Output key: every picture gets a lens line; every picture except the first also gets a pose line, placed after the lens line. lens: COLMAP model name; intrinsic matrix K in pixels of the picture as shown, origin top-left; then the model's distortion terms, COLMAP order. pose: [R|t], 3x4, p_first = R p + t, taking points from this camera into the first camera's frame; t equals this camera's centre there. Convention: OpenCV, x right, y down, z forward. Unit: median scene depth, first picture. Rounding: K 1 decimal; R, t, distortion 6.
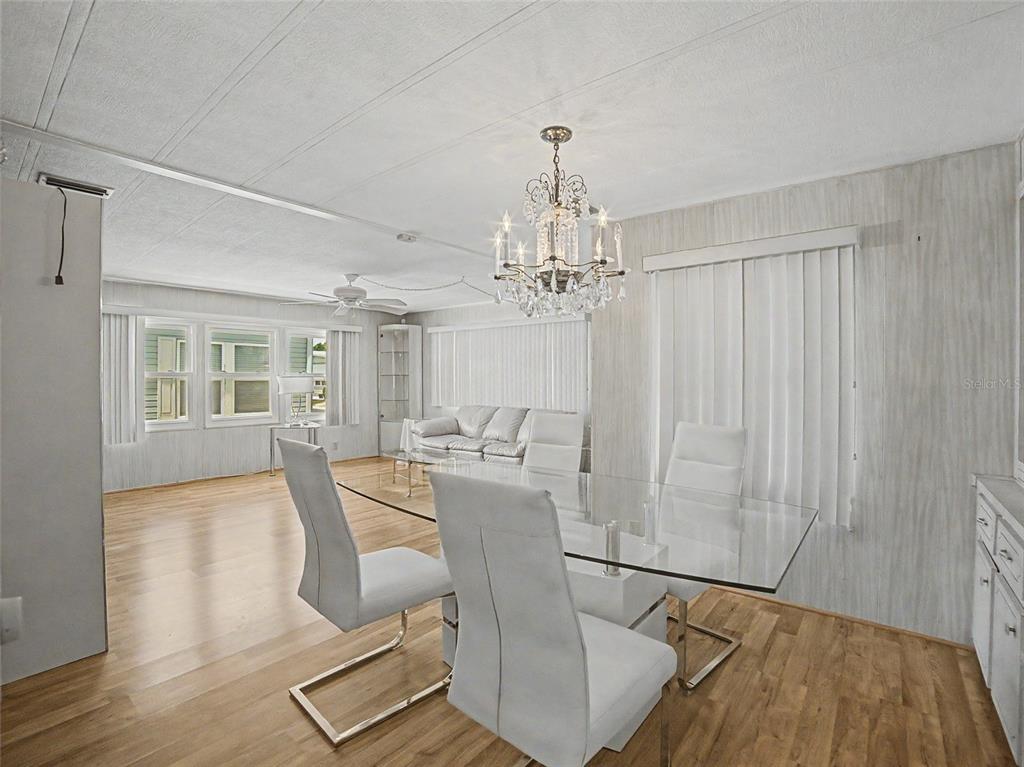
lens RADIAL K [[505.4, 0, 512.0], [0, 505.4, 383.5], [0, 0, 1]] dist [-0.049833, 0.000500]
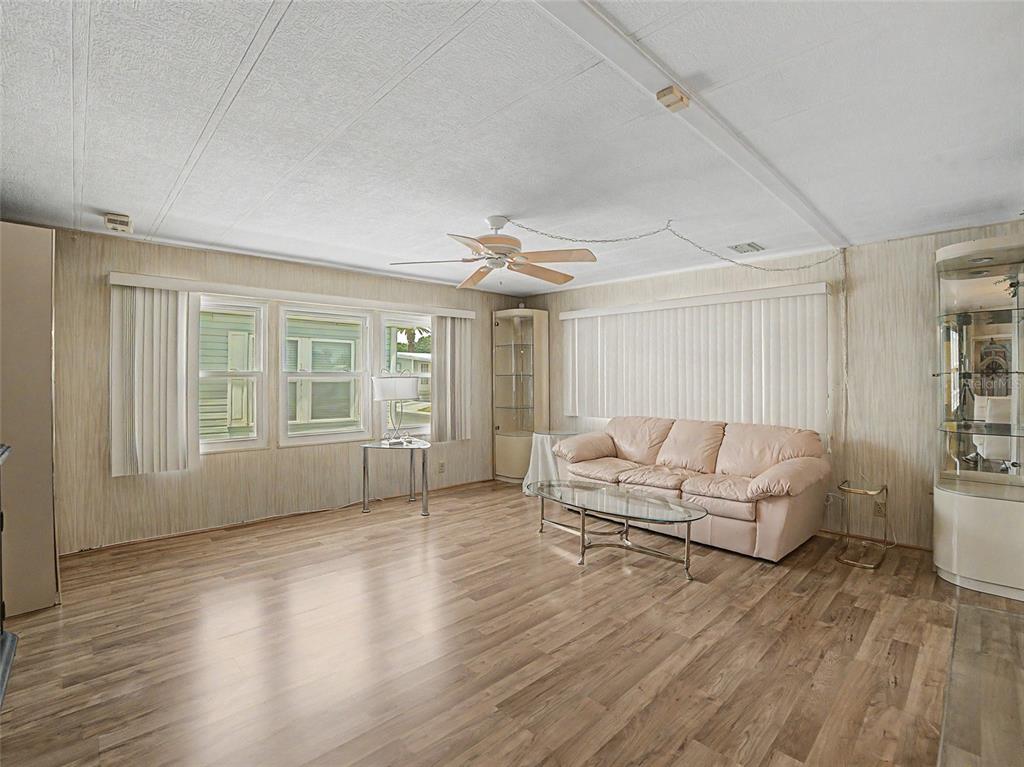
lens RADIAL K [[481.7, 0, 511.2], [0, 481.7, 374.9], [0, 0, 1]] dist [-0.090177, 0.029042]
pose [[0.995118, -0.002191, -0.098667, -0.177851], [0.000370, 0.999829, -0.018471, -0.003398], [0.098691, 0.018344, 0.994949, 0.289630]]
